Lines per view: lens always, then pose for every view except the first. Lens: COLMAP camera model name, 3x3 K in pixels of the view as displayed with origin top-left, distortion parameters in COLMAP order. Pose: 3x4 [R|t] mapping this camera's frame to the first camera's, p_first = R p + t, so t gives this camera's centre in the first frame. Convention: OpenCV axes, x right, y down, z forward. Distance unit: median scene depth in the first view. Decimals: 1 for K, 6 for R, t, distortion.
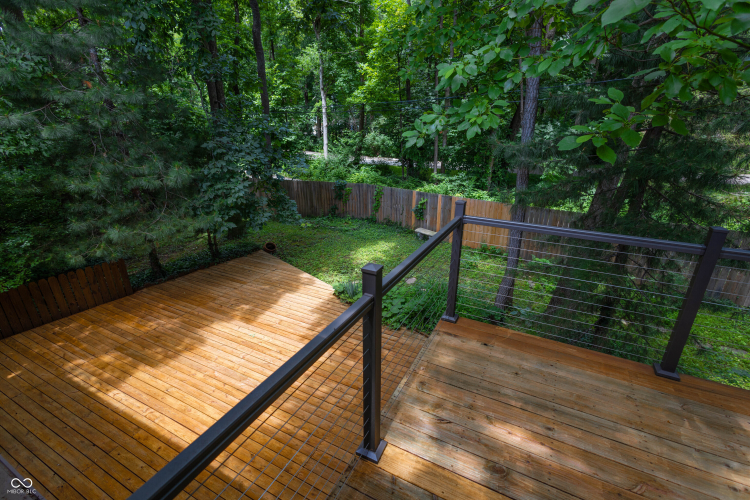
lens RADIAL K [[345.1, 0, 377.3], [0, 345.1, 249.1], [0, 0, 1]] dist [0.011620, -0.001085]
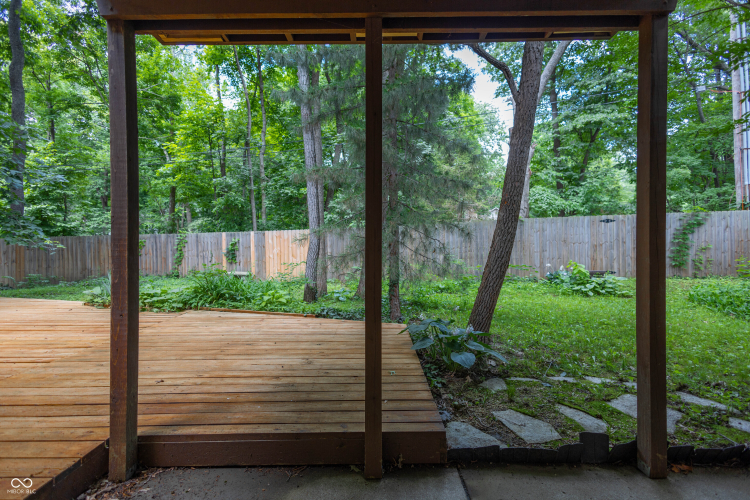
lens RADIAL K [[342.5, 0, 378.3], [0, 342.5, 251.2], [0, 0, 1]] dist [0.015587, -0.000735]
pose [[0.893914, -0.020913, 0.447750, 0.097537], [0.170654, 0.939561, -0.296820, 0.336930], [-0.414481, 0.341742, 0.843456, 0.108370]]
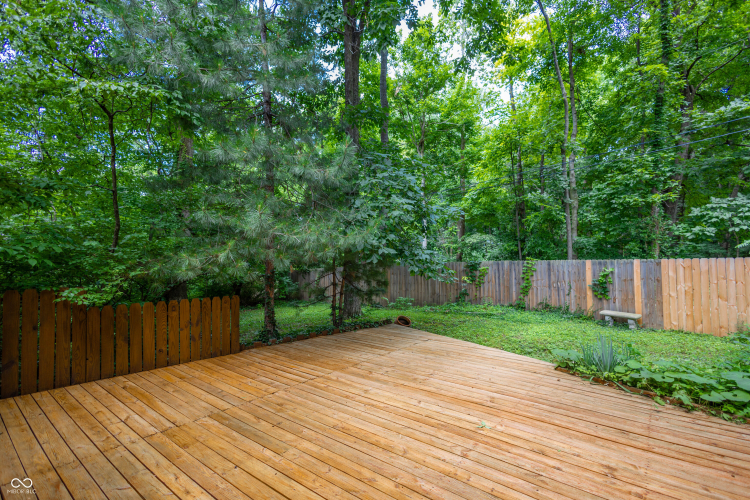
lens RADIAL K [[345.1, 0, 377.3], [0, 345.1, 249.1], [0, 0, 1]] dist [0.011620, -0.001085]
pose [[0.980717, -0.018214, -0.194583, -0.293436], [-0.057220, 0.925254, -0.375007, 0.175686], [0.186869, 0.378910, 0.906370, 0.348228]]
